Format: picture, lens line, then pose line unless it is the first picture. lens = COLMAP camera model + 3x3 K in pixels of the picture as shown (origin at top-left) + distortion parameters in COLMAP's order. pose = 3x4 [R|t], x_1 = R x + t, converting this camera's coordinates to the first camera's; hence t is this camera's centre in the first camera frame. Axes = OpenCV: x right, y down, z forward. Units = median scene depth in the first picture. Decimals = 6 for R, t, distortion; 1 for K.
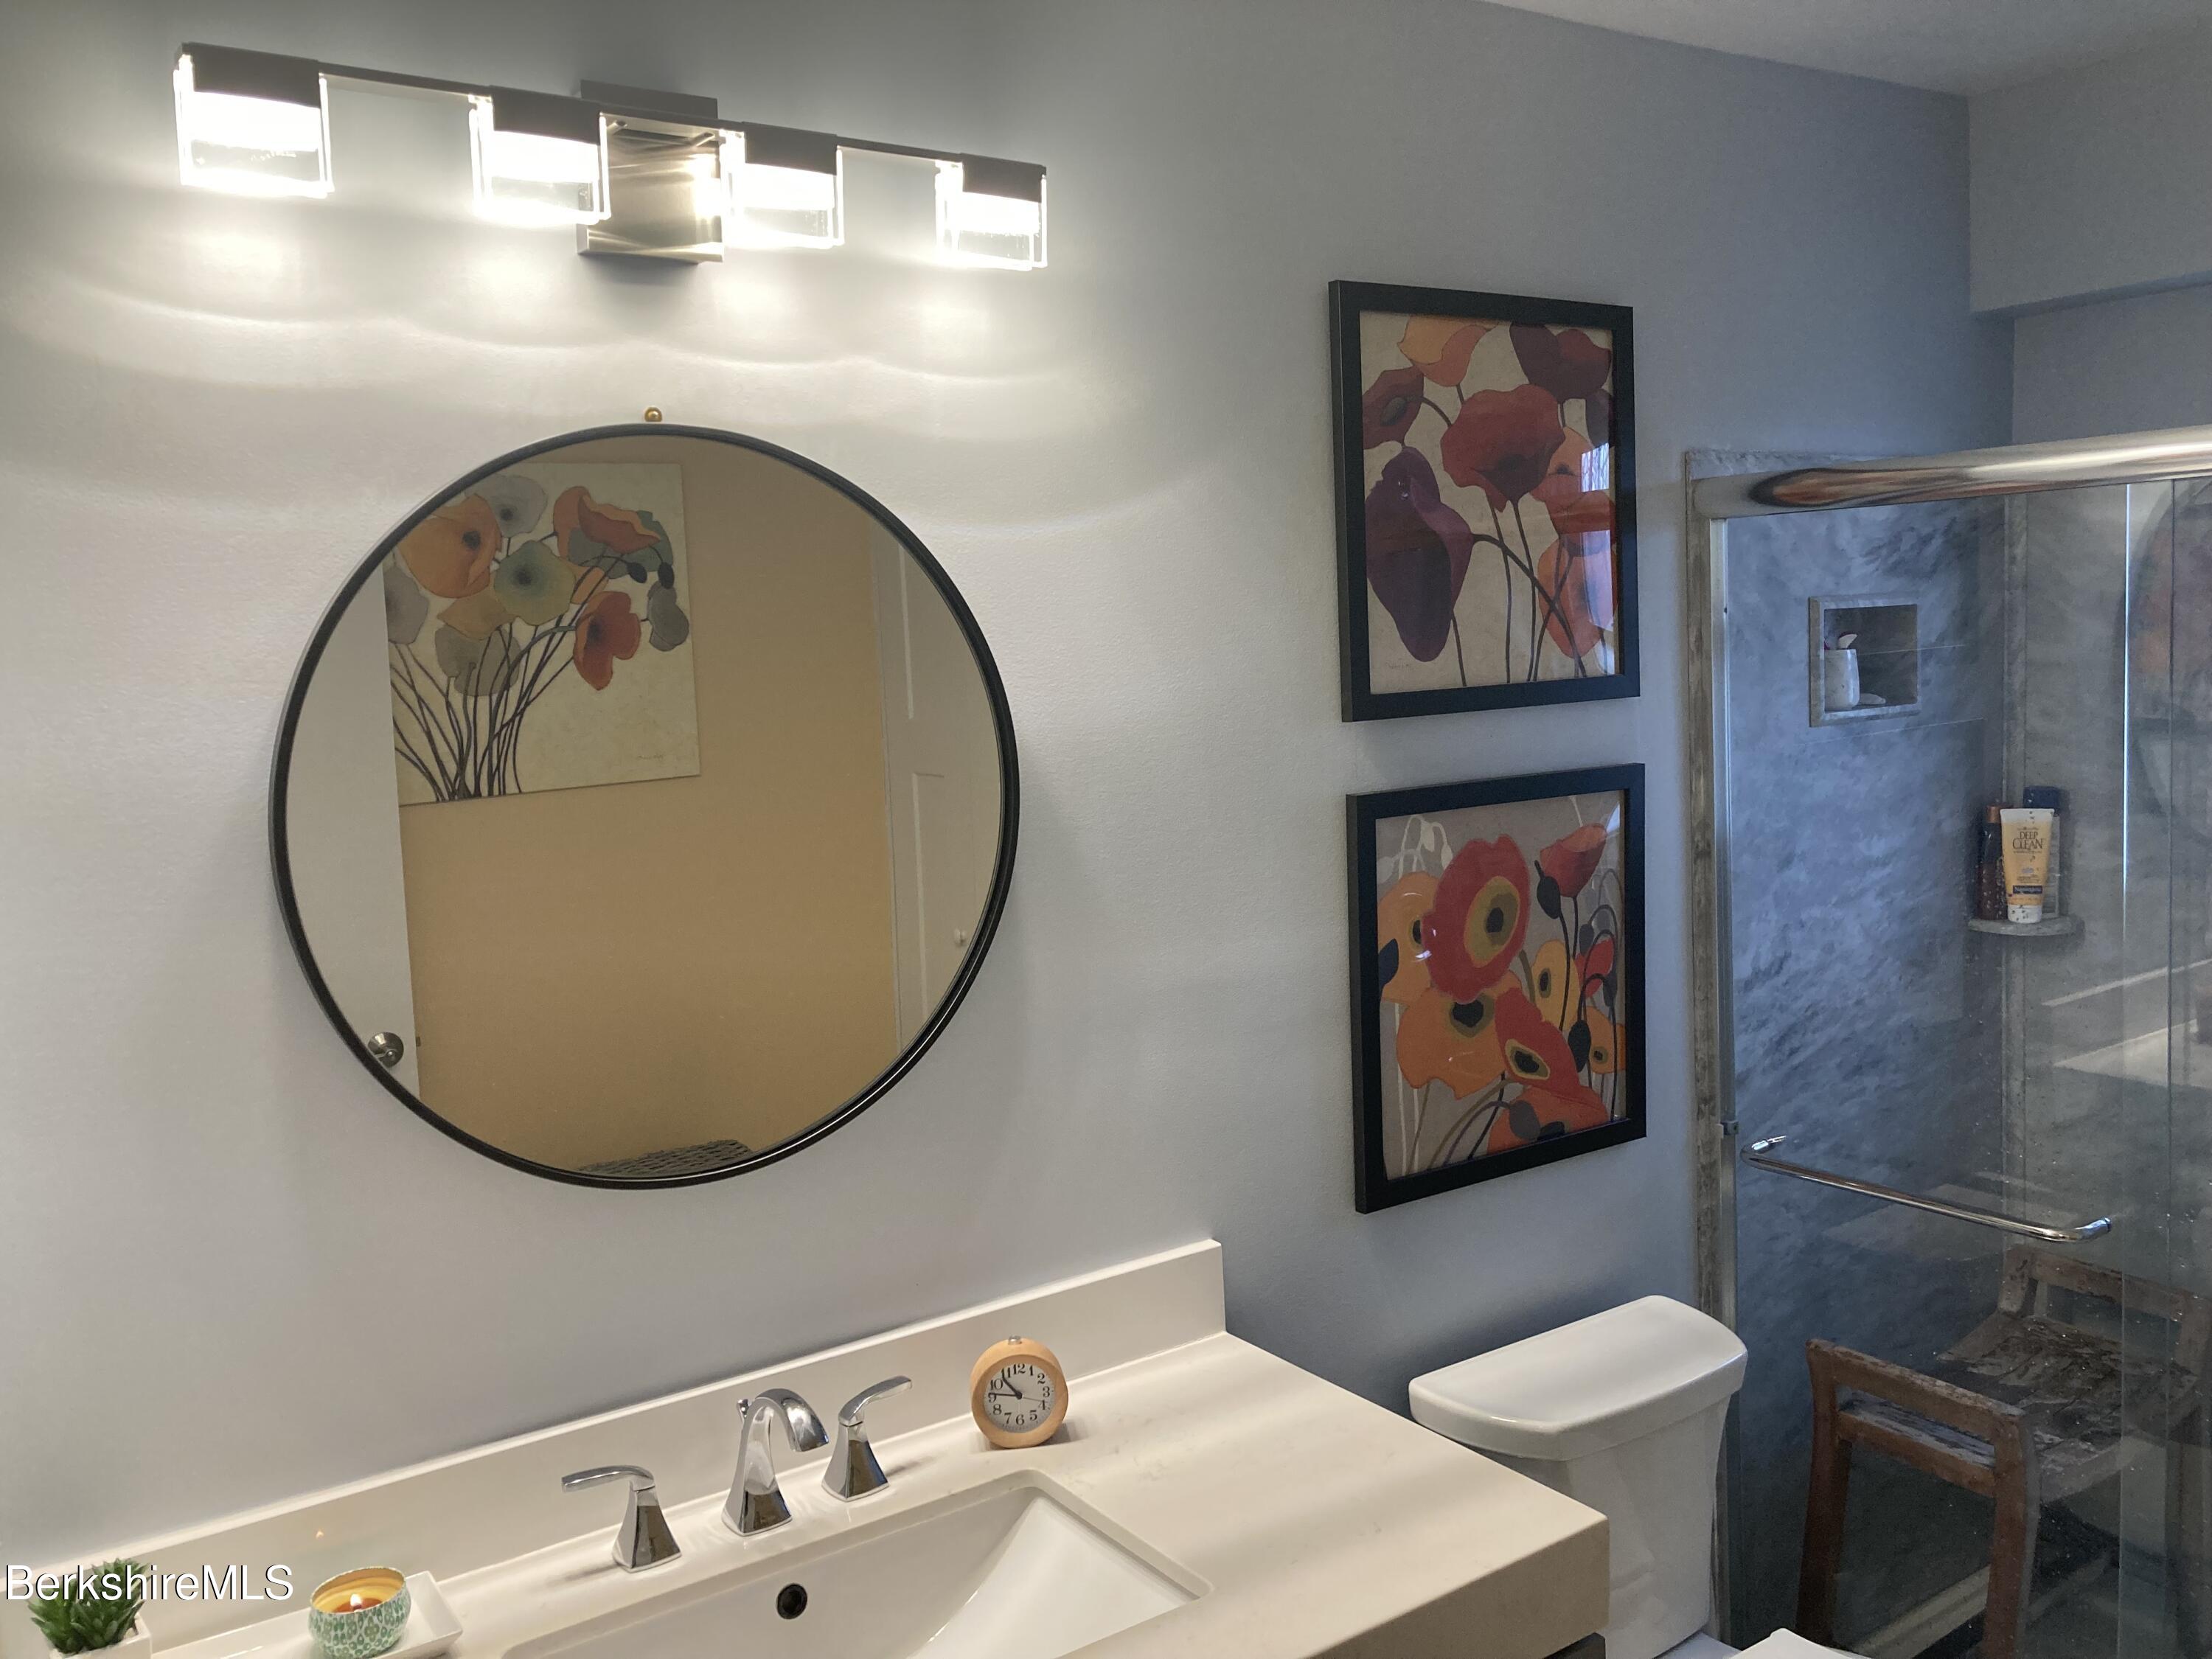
lens RADIAL K [[1819.7, 0, 1158.3], [0, 1819.7, 766.6], [0, 0, 1]] dist [0.008798, 0.002395]
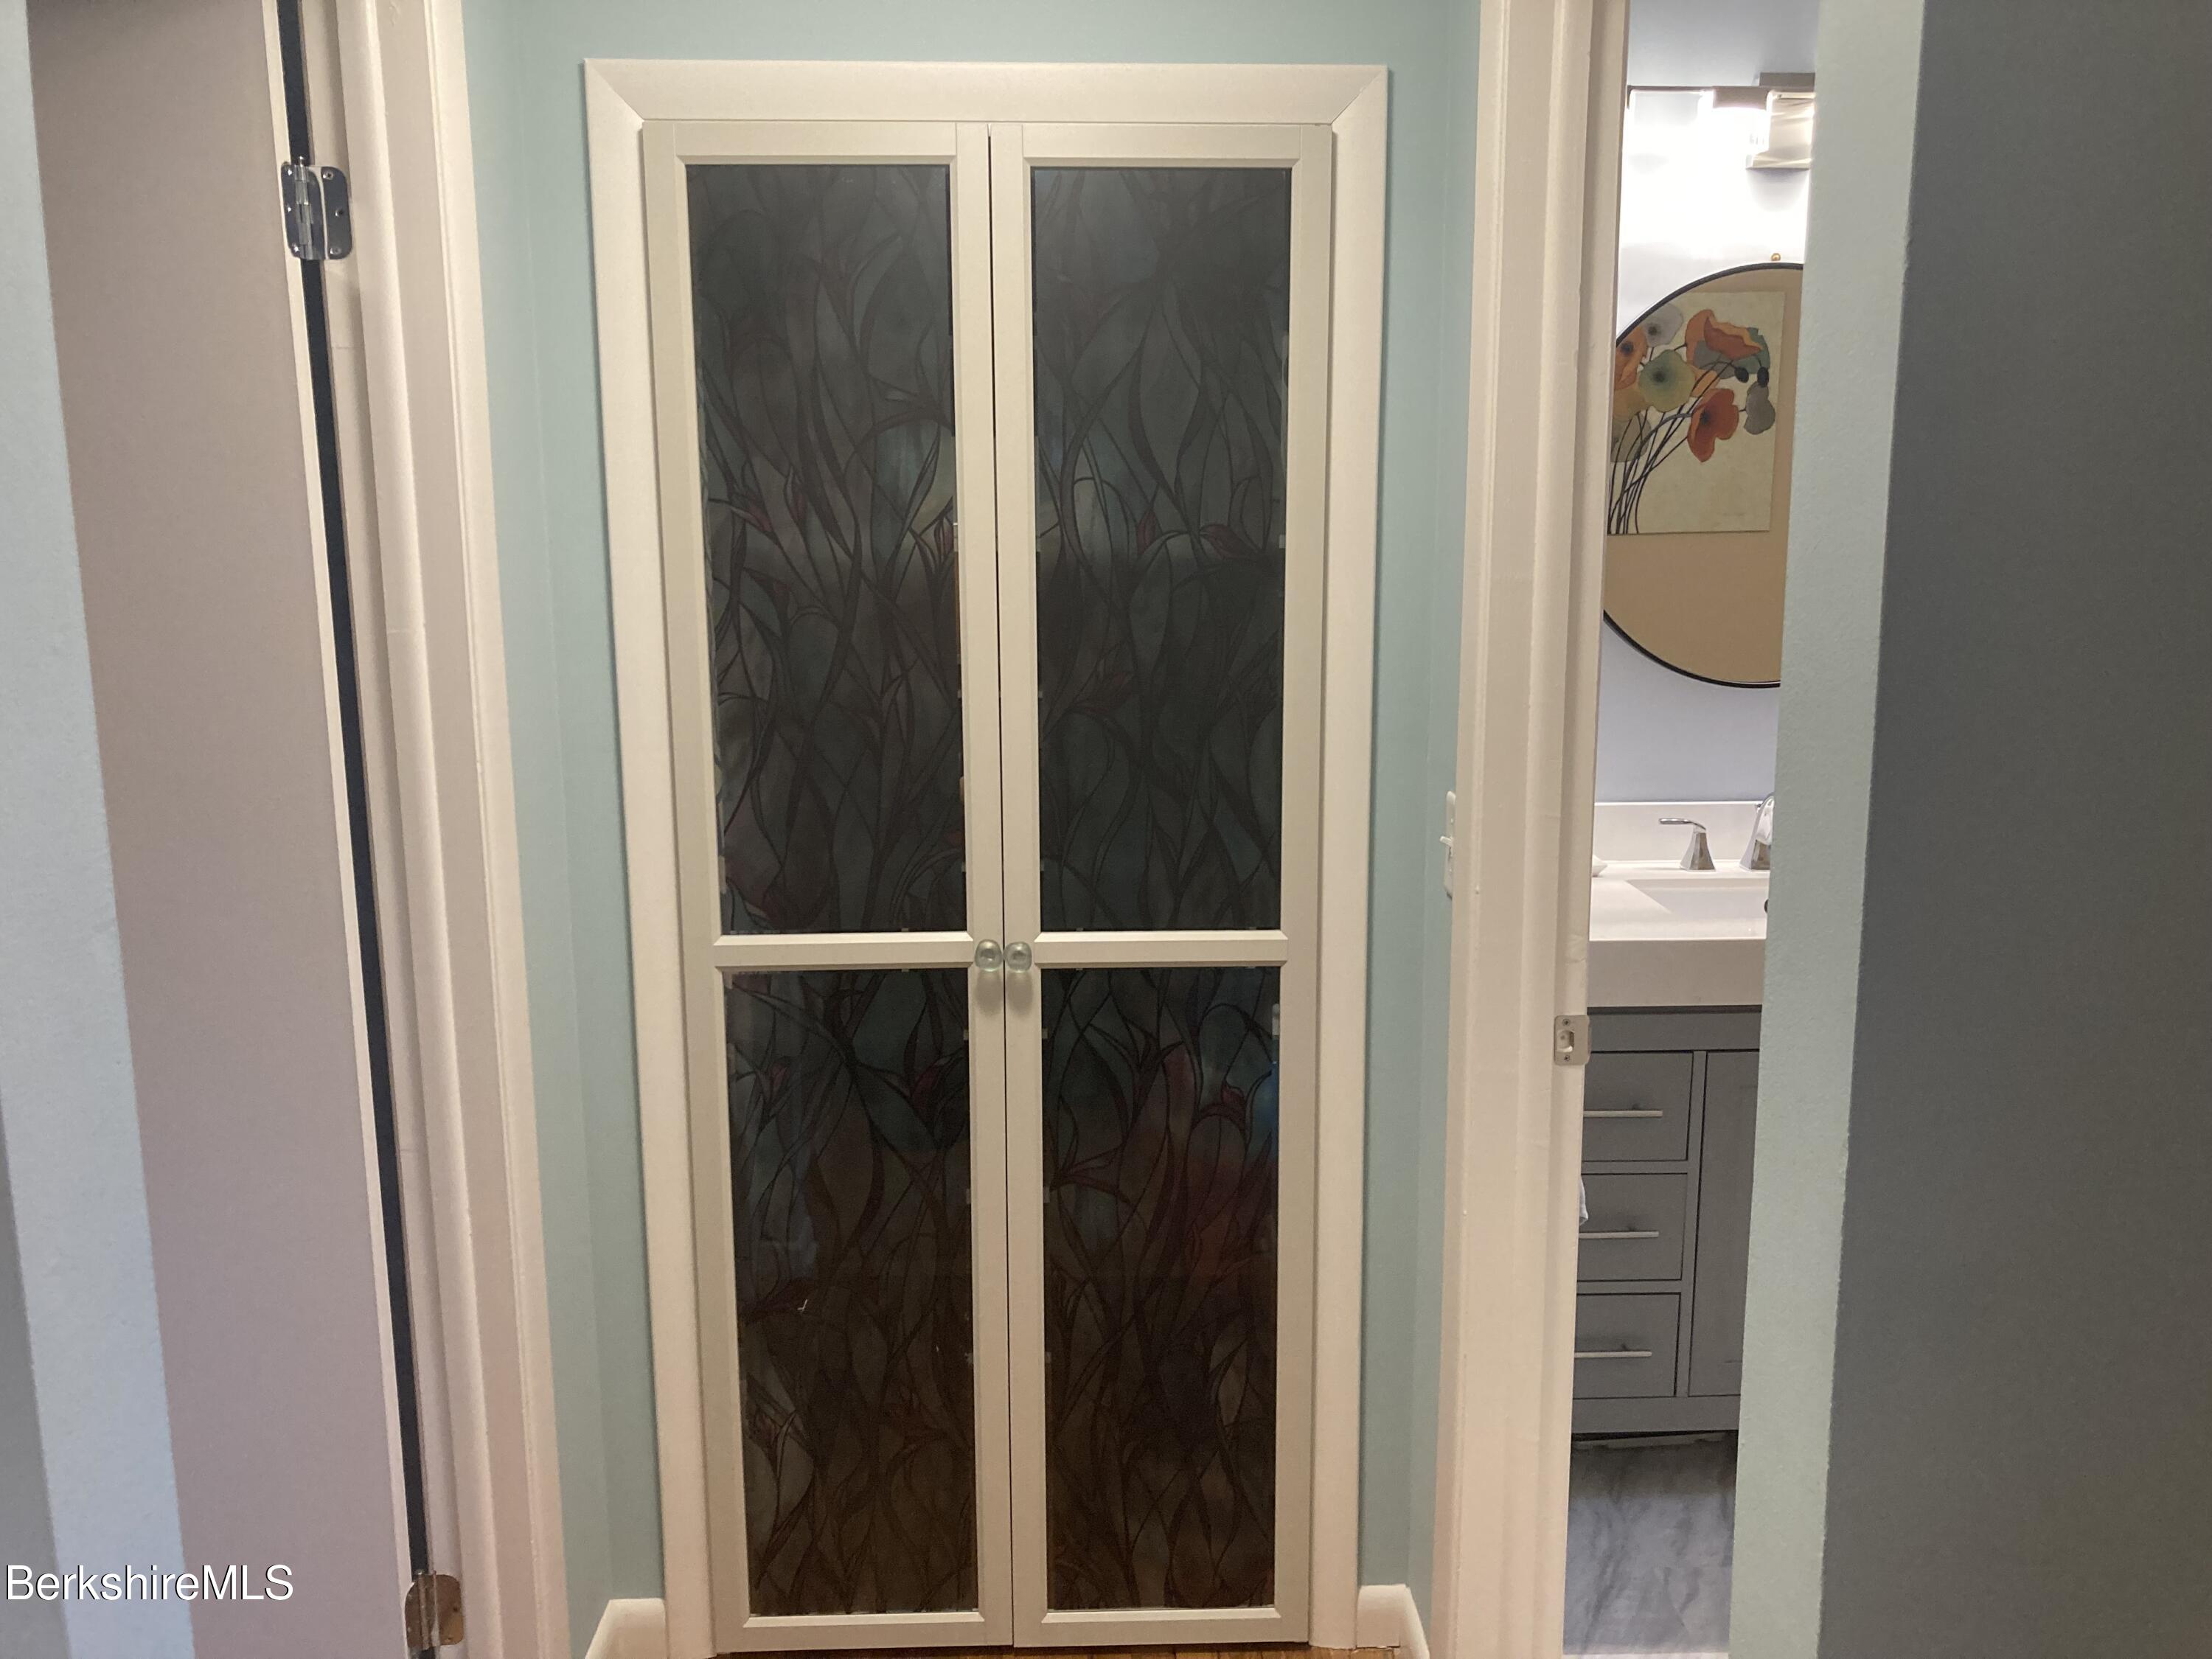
lens RADIAL K [[1838.6, 0, 1119.7], [0, 1838.6, 818.0], [0, 0, 1]] dist [0.009655, 0.003220]
pose [[0.833594, 0.137608, -0.534962, 0.178127], [-0.079339, 0.988258, 0.130580, 0.128937], [0.546649, -0.066407, 0.834724, -0.699617]]
